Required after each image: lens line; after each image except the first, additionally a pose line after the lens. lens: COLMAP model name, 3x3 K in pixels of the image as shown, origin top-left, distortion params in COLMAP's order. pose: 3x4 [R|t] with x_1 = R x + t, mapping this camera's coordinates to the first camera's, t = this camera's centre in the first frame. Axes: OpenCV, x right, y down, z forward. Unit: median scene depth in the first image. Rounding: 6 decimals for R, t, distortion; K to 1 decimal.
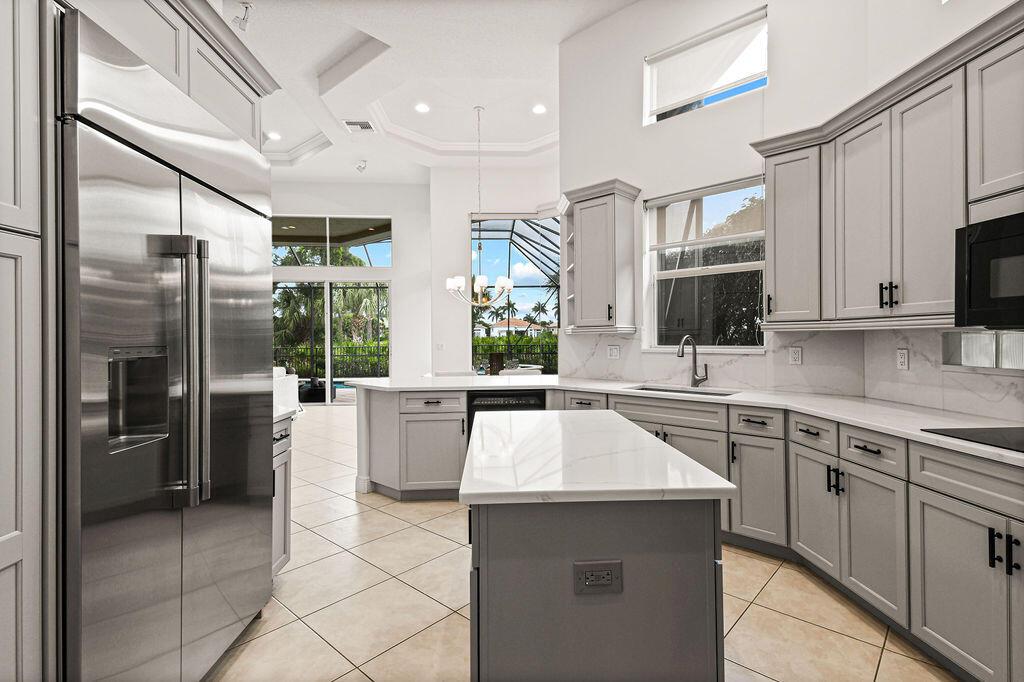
lens RADIAL K [[478.7, 0, 513.8], [0, 478.7, 338.8], [0, 0, 1]] dist [0.002264, 0.000194]
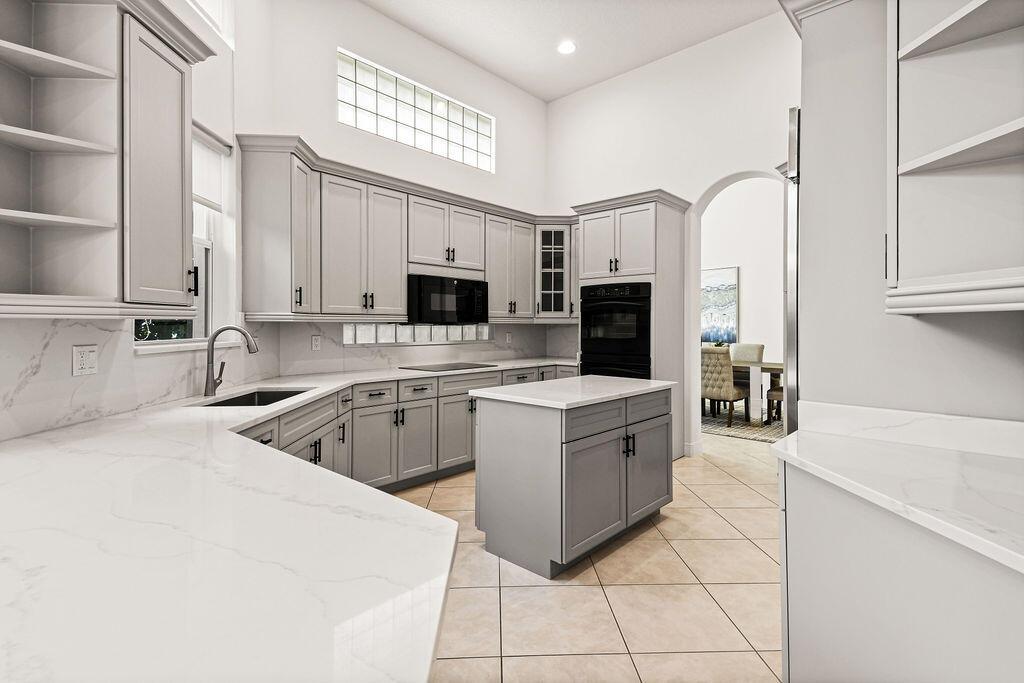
lens RADIAL K [[478.7, 0, 521.6], [0, 478.7, 325.5], [0, 0, 1]] dist [0.002264, 0.000194]
pose [[-0.711108, 0.006969, 0.703048, -0.764627], [0.006315, 0.999974, -0.003525, 0.000116], [-0.703054, 0.001933, -0.711134, 1.927013]]
